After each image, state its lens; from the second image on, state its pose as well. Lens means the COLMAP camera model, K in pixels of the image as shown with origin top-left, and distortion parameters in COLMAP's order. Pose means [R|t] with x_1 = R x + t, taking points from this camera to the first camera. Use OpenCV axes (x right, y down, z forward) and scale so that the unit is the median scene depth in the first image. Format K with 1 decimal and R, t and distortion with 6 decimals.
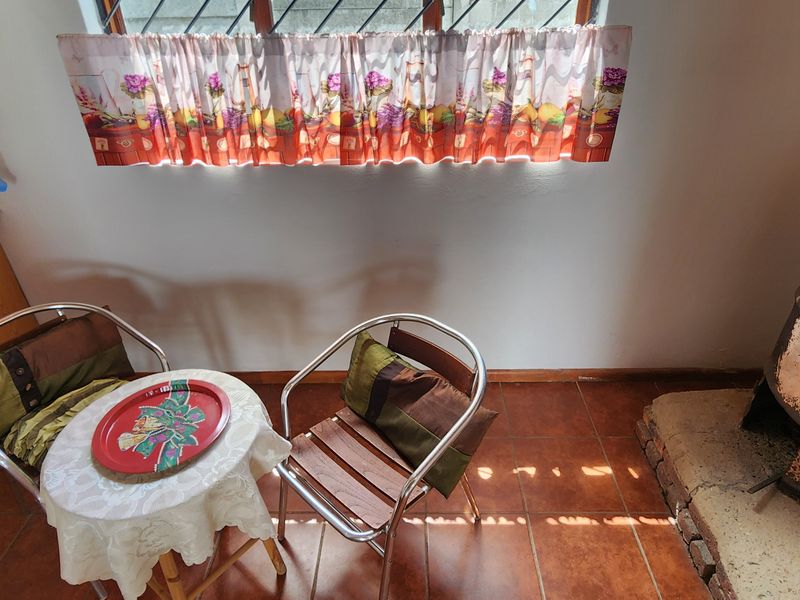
lens RADIAL K [[531.5, 0, 404.1], [0, 531.5, 306.8], [0, 0, 1]] dist [0.001208, -0.003810]
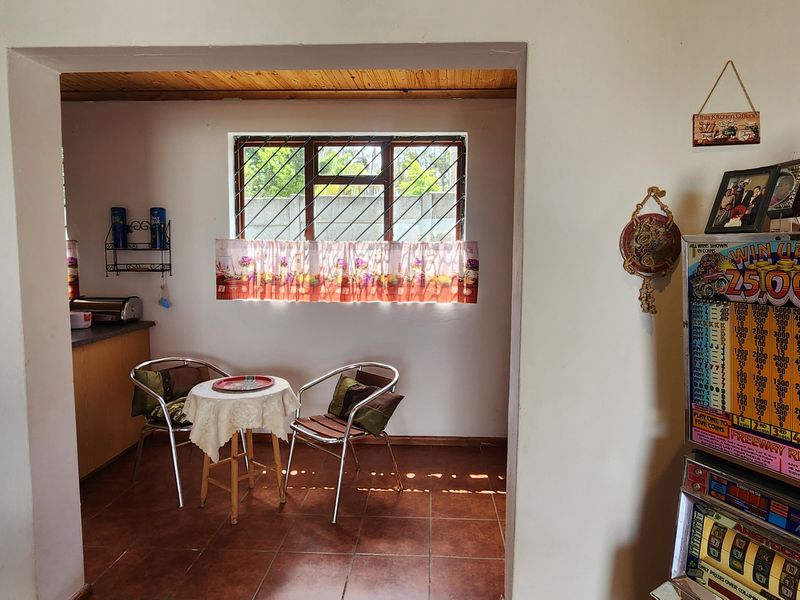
lens RADIAL K [[531.5, 0, 401.8], [0, 531.5, 314.9], [0, 0, 1]] dist [0.001208, -0.003810]
pose [[0.998936, 0.031577, -0.033602, 0.182696], [-0.043072, 0.899171, -0.435473, 0.646985], [0.016463, 0.436457, 0.899575, -0.768638]]
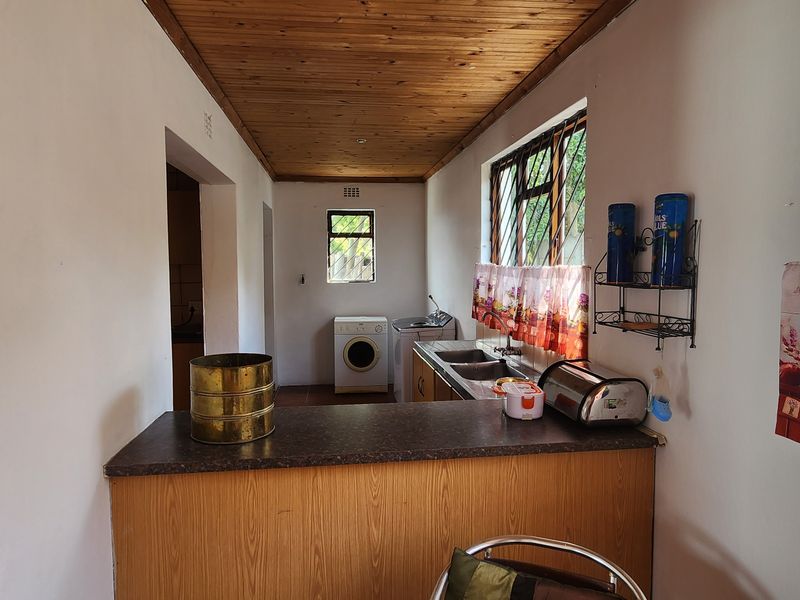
lens RADIAL K [[531.5, 0, 407.6], [0, 531.5, 301.8], [0, 0, 1]] dist [0.001208, -0.003810]
pose [[0.155996, 0.091685, -0.983493, 0.011137], [-0.540665, 0.841206, -0.007337, -0.155389], [0.826648, 0.532885, 0.180796, 0.415858]]
